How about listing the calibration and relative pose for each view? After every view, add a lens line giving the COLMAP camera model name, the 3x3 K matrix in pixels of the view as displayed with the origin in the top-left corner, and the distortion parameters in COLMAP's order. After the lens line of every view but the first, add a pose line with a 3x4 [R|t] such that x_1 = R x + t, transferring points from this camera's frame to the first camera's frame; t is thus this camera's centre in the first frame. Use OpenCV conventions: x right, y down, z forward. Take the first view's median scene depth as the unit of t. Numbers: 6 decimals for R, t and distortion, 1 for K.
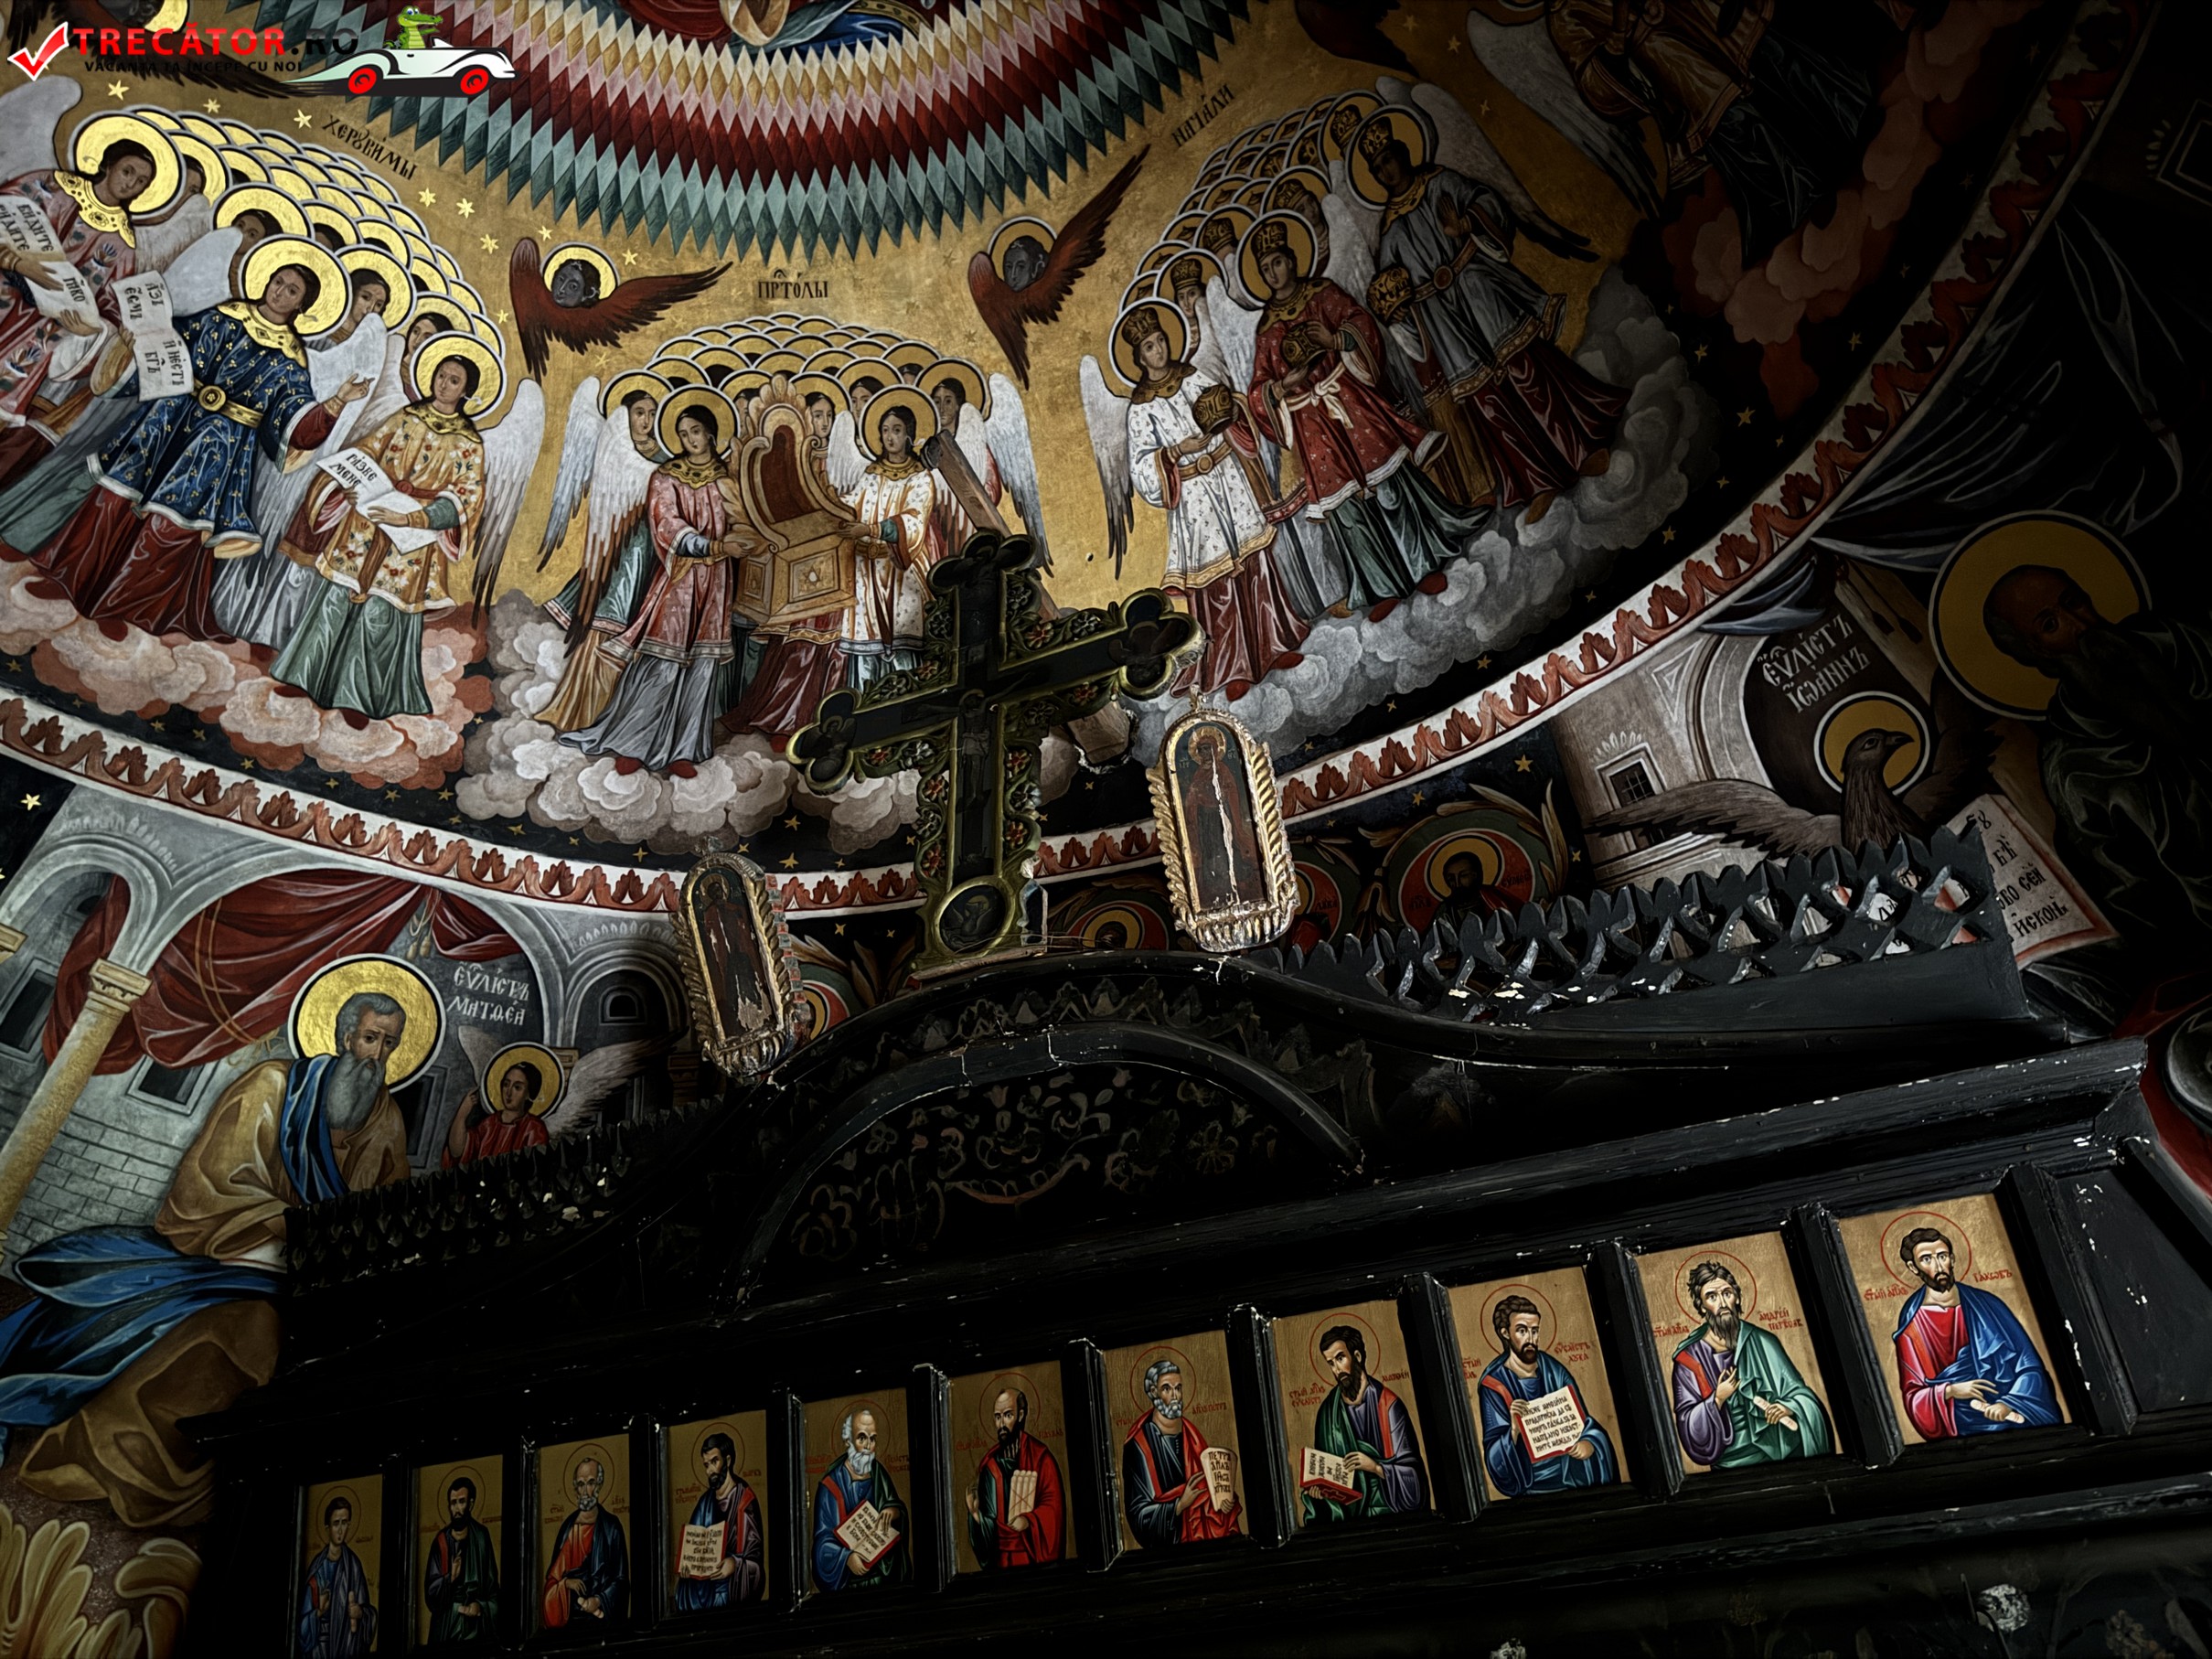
lens RADIAL K [[1538.7, 0, 1106.0], [0, 1538.7, 829.5], [0, 0, 1]] dist [0.050884, -0.068880]
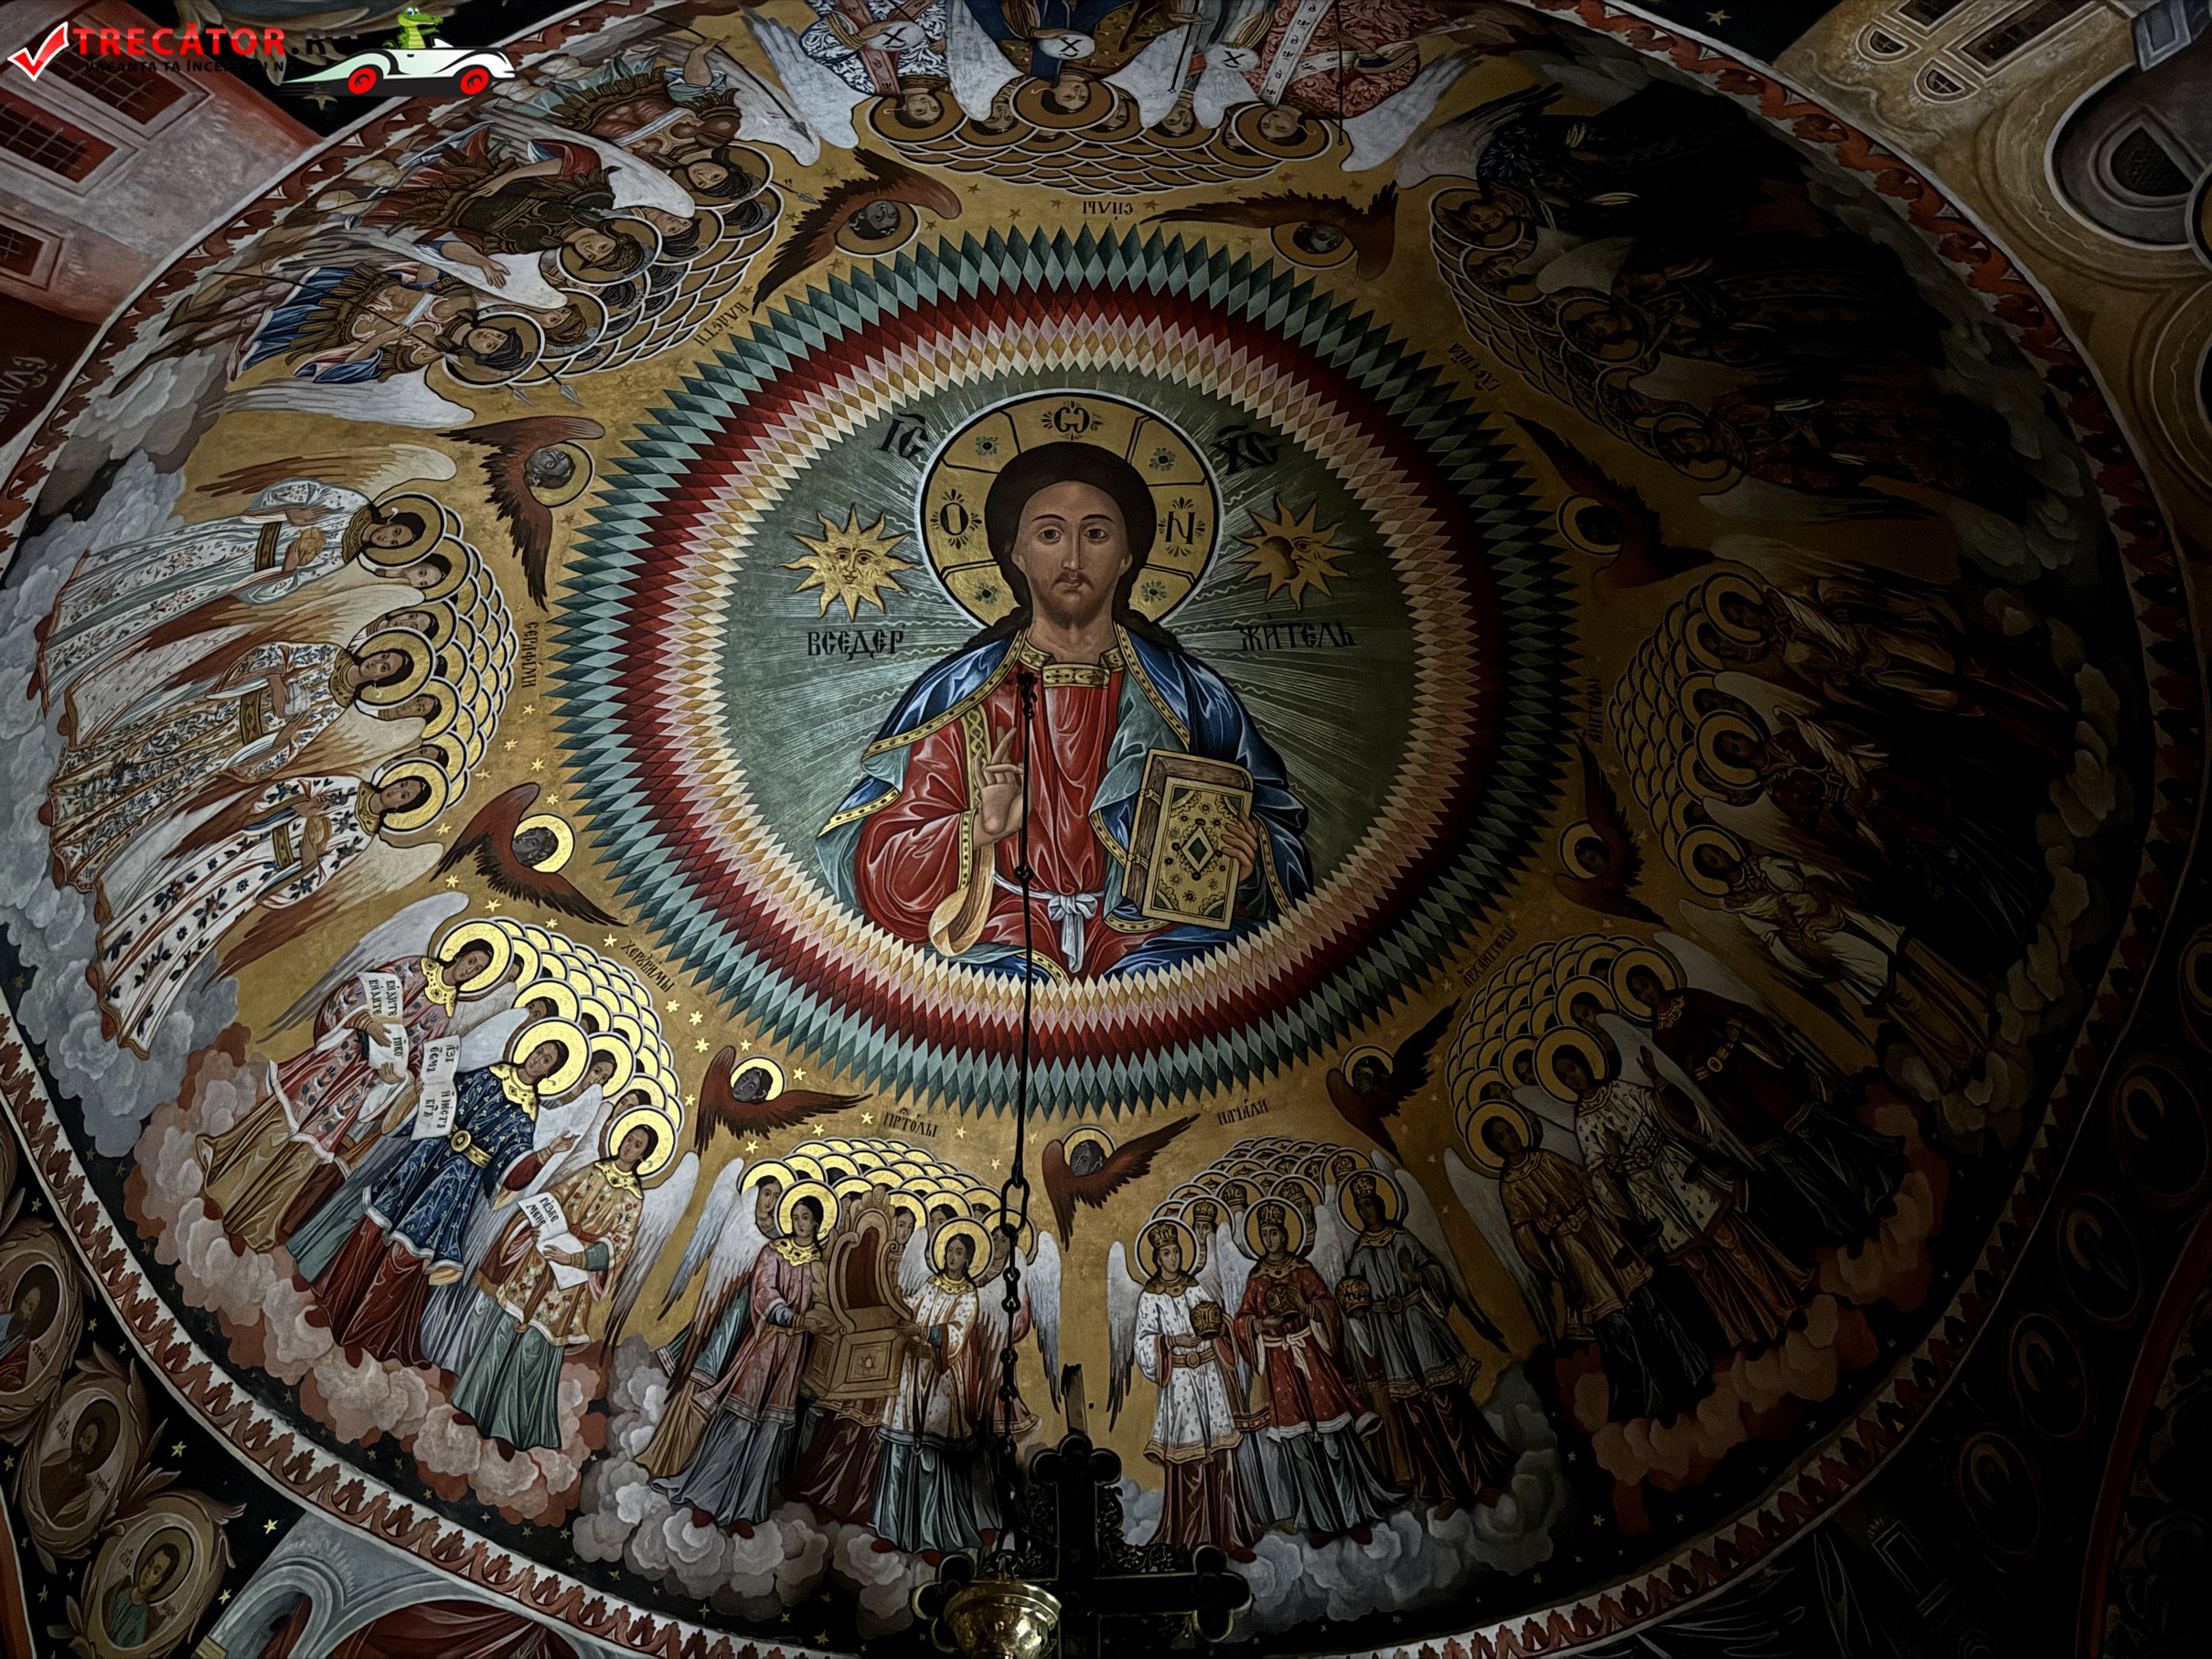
lens RADIAL K [[1596.4, 0, 1115.9], [0, 1596.4, 855.3], [0, 0, 1]] dist [0.038059, -0.034233]
pose [[0.920541, 0.293365, 0.257957, -0.501145], [-0.226035, 0.938566, -0.260771, -0.279321], [-0.318611, 0.181743, 0.930299, -0.364570]]
